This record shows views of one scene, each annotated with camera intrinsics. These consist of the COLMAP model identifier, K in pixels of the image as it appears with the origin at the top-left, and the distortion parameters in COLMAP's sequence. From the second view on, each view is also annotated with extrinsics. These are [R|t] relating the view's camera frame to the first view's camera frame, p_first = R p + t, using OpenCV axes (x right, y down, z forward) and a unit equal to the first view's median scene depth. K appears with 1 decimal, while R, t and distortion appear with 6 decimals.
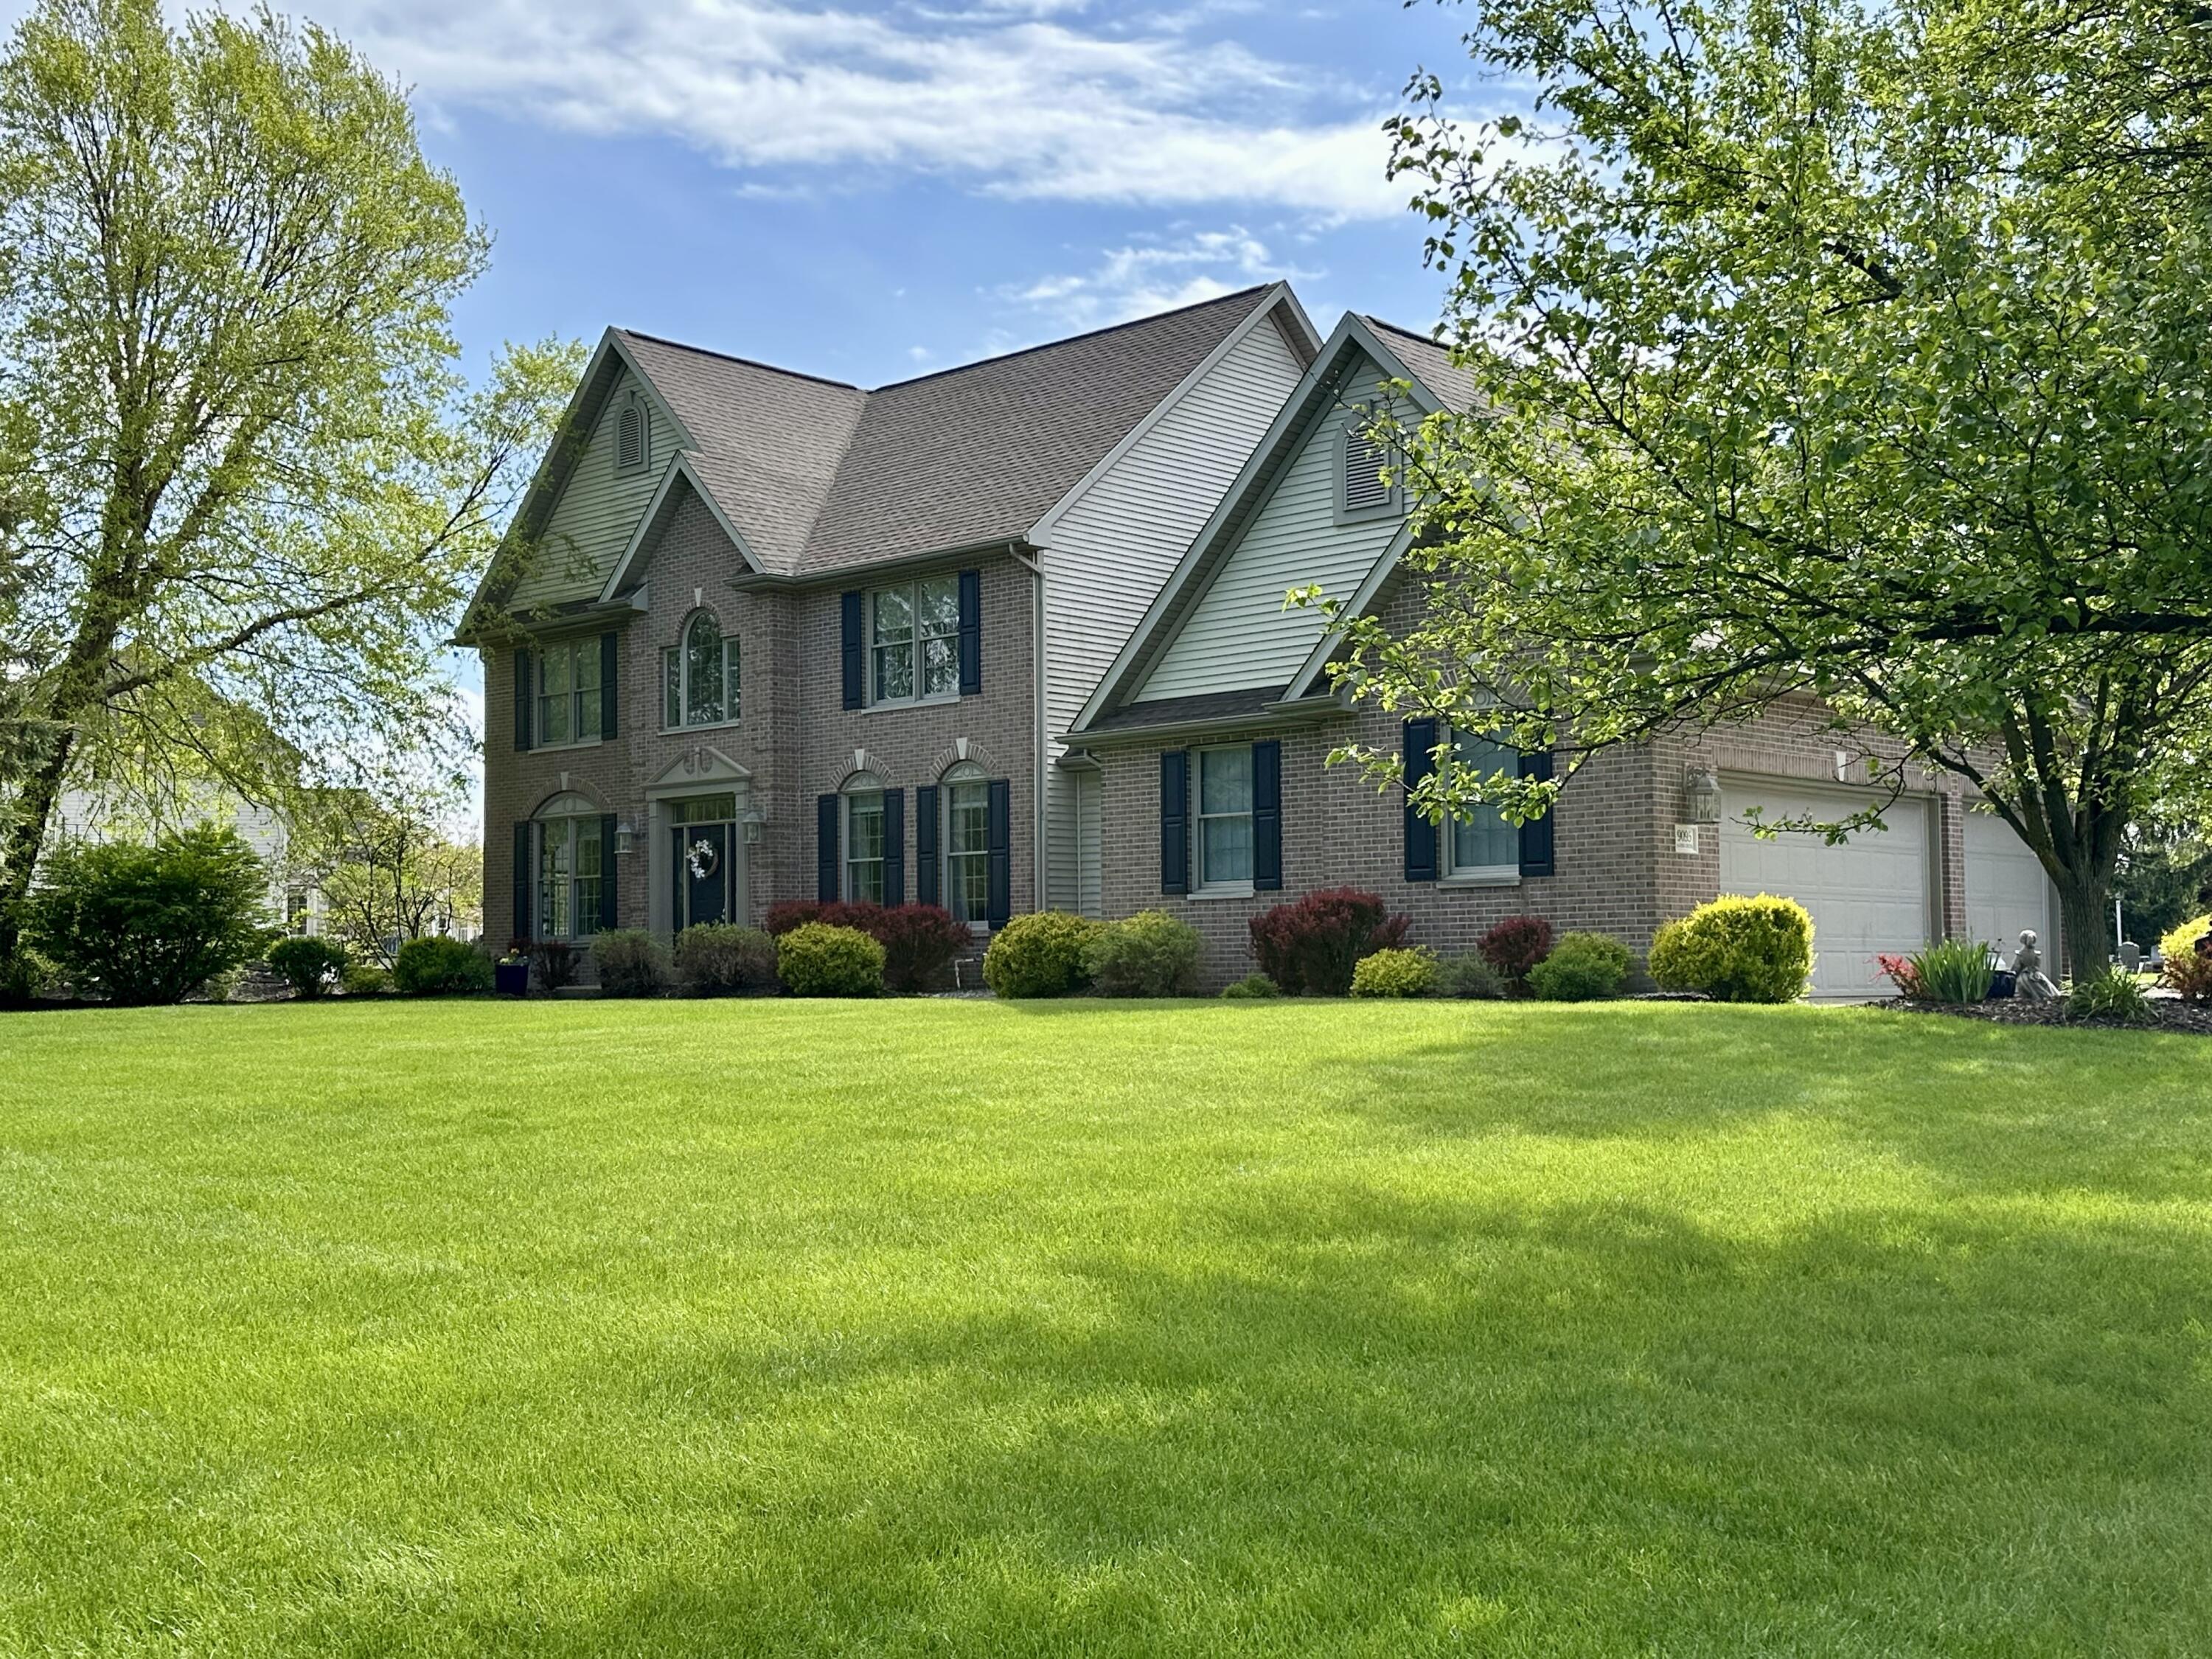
lens RADIAL K [[2388.6, 0, 1103.9], [0, 2388.6, 832.2], [0, 0, 1]] dist [0.007354, 0.000000]
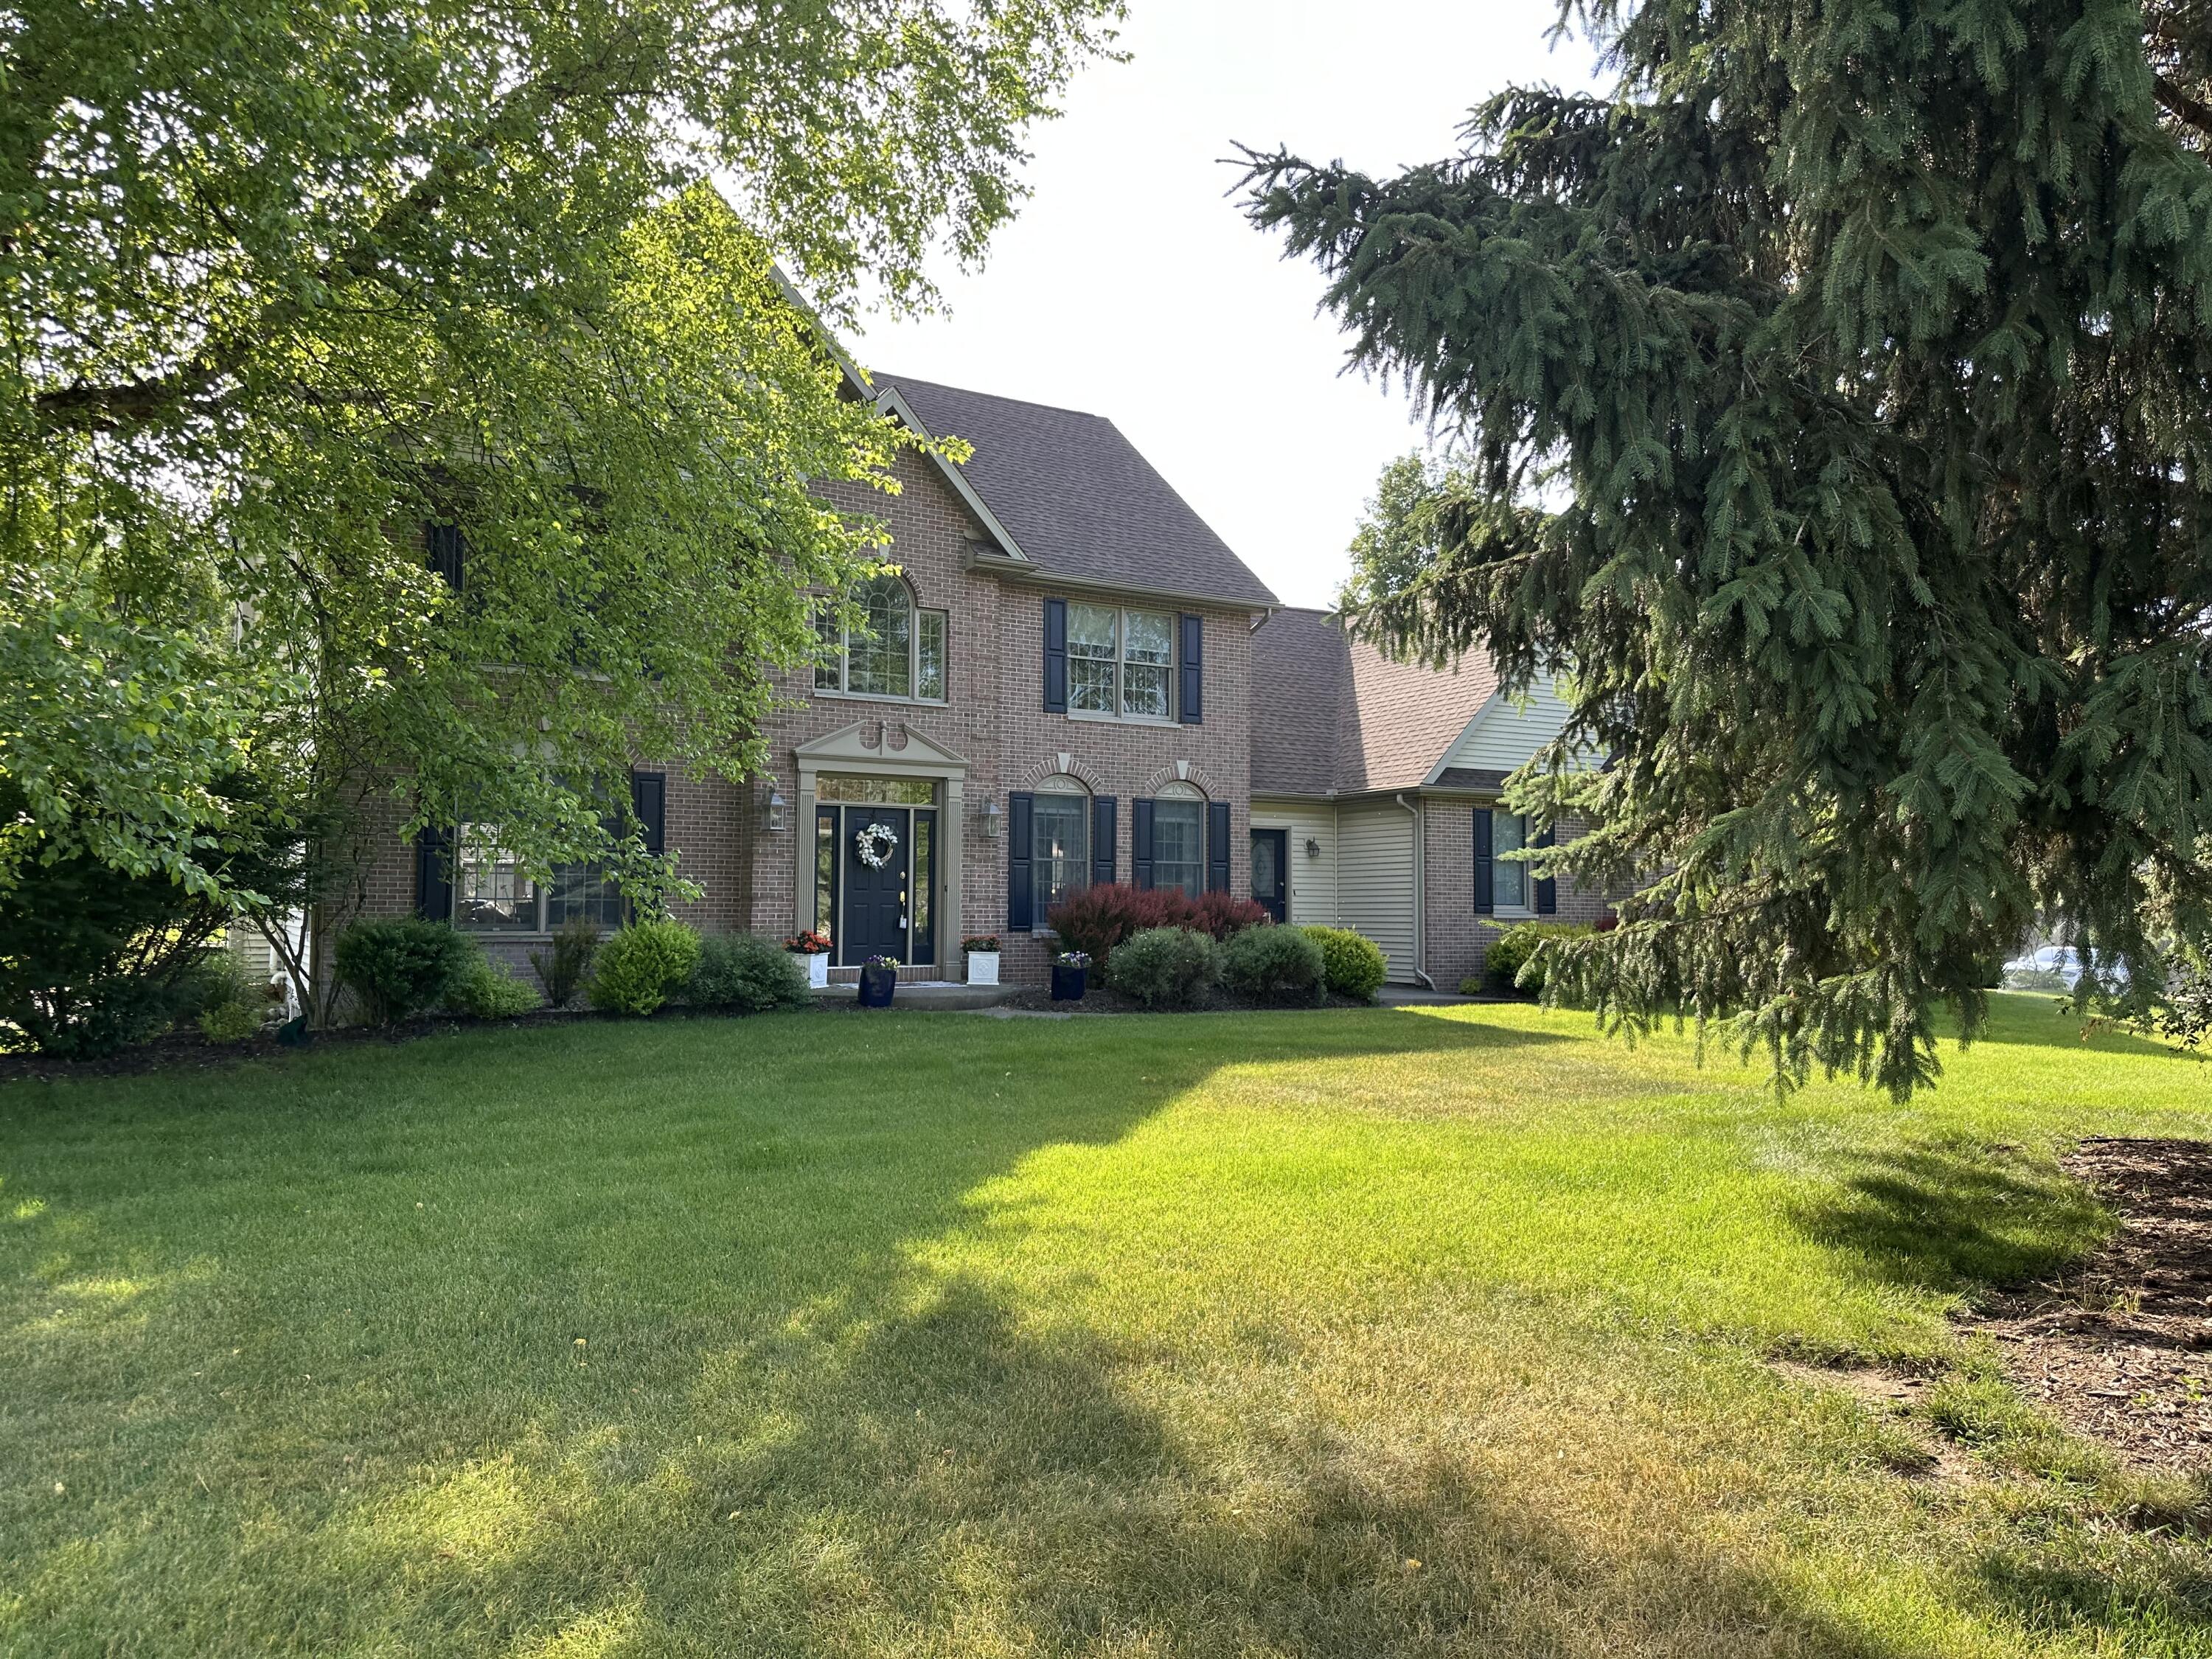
lens RADIAL K [[1571.7, 0, 1099.5], [0, 1571.7, 830.5], [0, 0, 1]] dist [0.065915, 0.000538]
pose [[0.292666, 0.065999, 0.953935, -0.738345], [-0.065763, 0.996642, -0.048778, 0.030570], [-0.953951, -0.048458, 0.296023, 0.775061]]
